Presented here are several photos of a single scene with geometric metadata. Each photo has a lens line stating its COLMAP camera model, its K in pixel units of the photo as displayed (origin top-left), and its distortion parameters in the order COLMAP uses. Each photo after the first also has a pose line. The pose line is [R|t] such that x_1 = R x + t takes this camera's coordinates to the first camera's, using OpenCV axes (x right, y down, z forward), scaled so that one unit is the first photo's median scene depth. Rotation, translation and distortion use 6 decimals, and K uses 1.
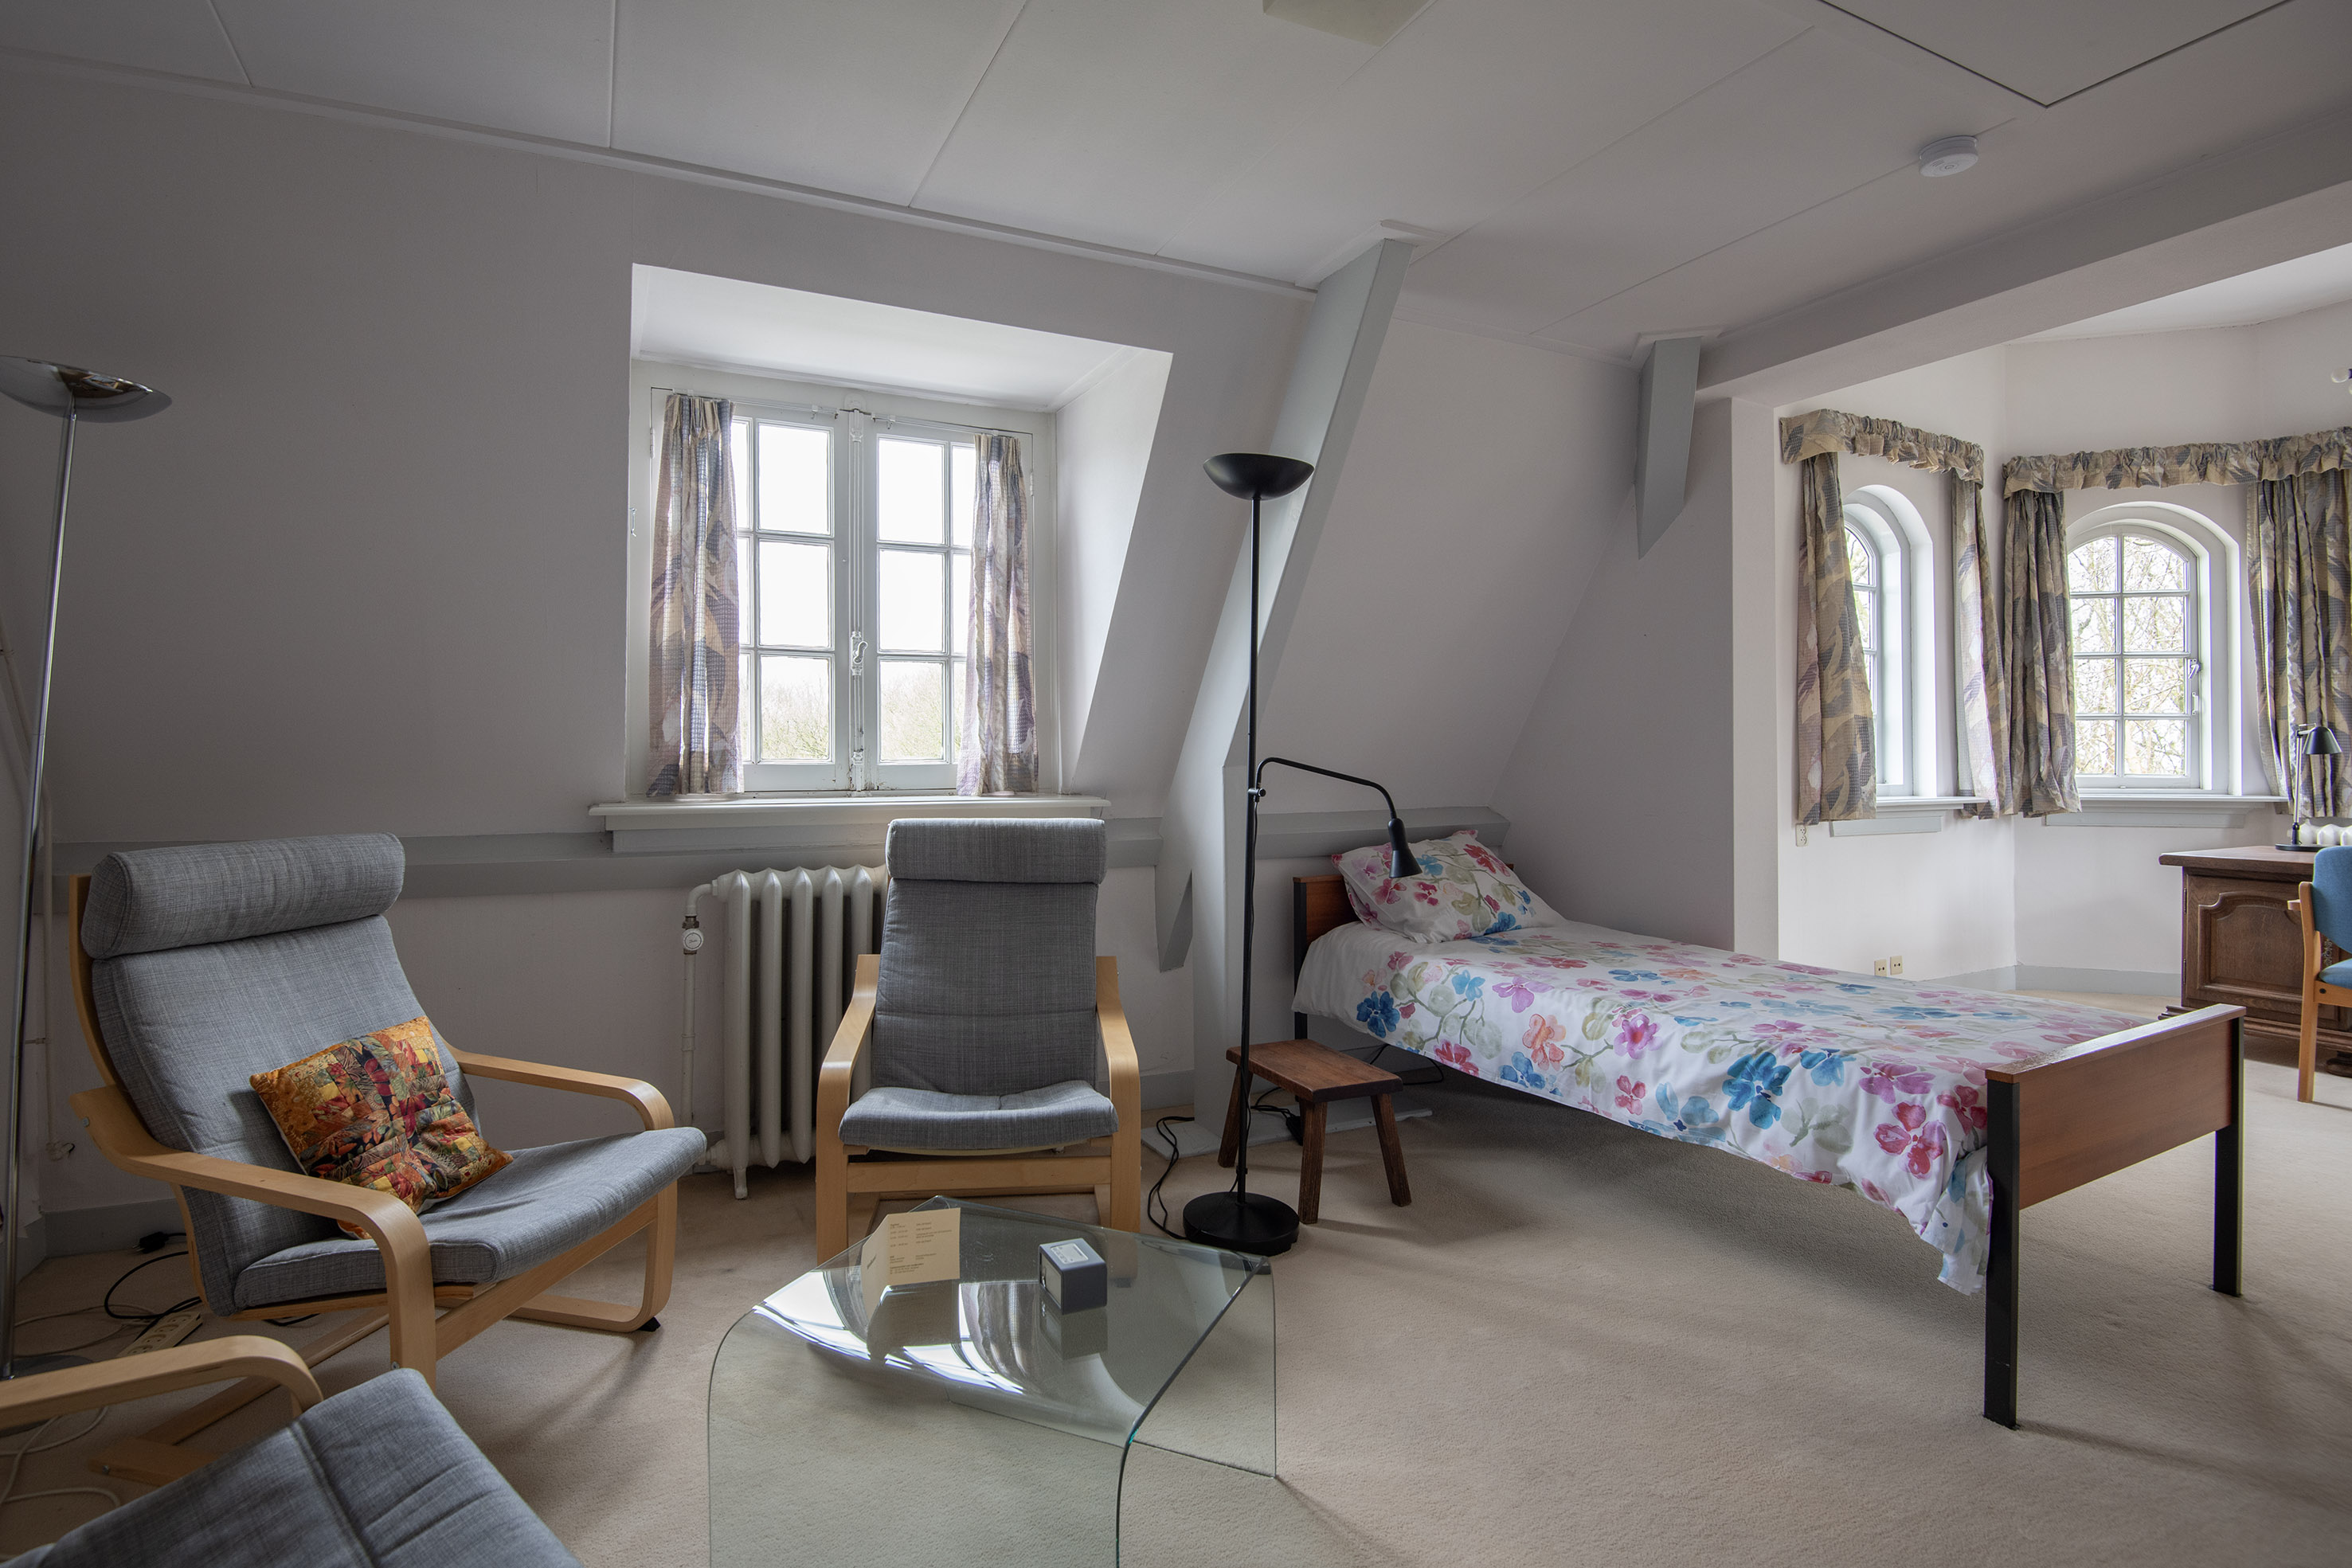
lens RADIAL K [[1113.5, 0, 1168.5], [0, 1113.5, 766.7], [0, 0, 1]] dist [-0.000471, -0.000052]
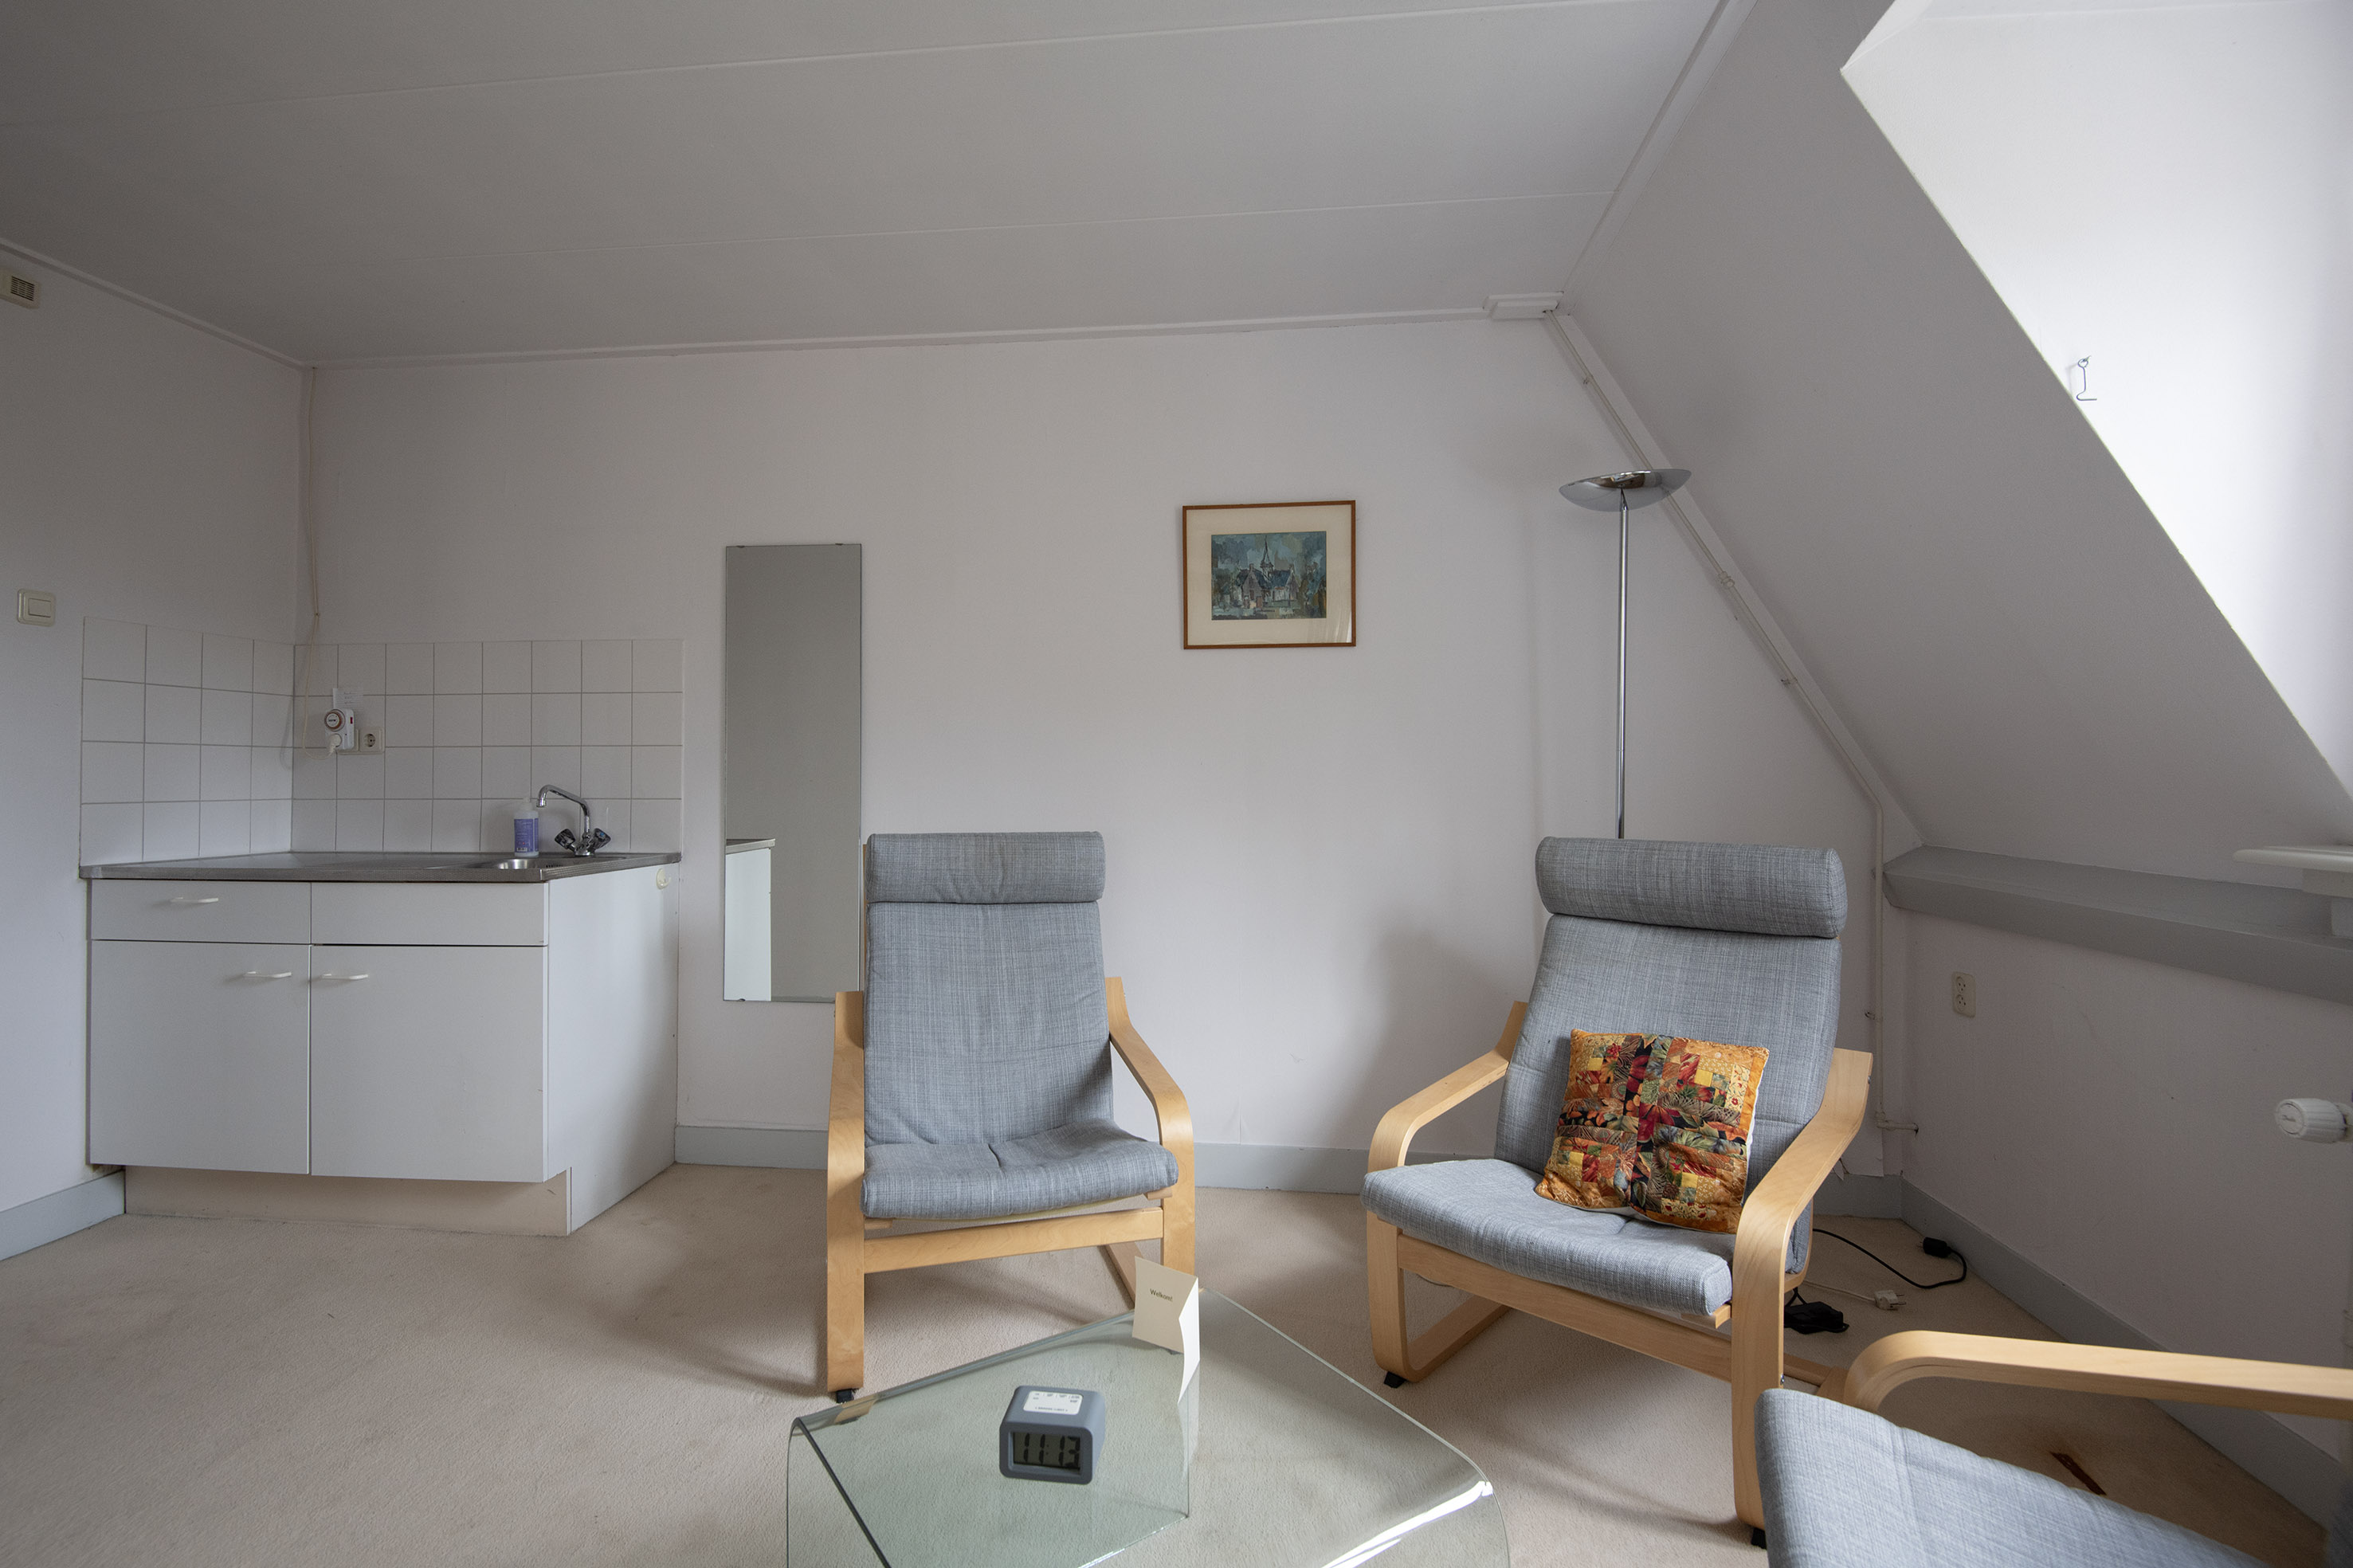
lens RADIAL K [[1114.0, 0, 1168.3], [0, 1114.0, 779.8], [0, 0, 1]] dist [-0.000471, -0.000052]
pose [[-0.551247, 0.009322, -0.834290, 0.408596], [0.001351, 0.999946, 0.010280, -0.006987], [0.834341, 0.004540, -0.551230, 1.232352]]
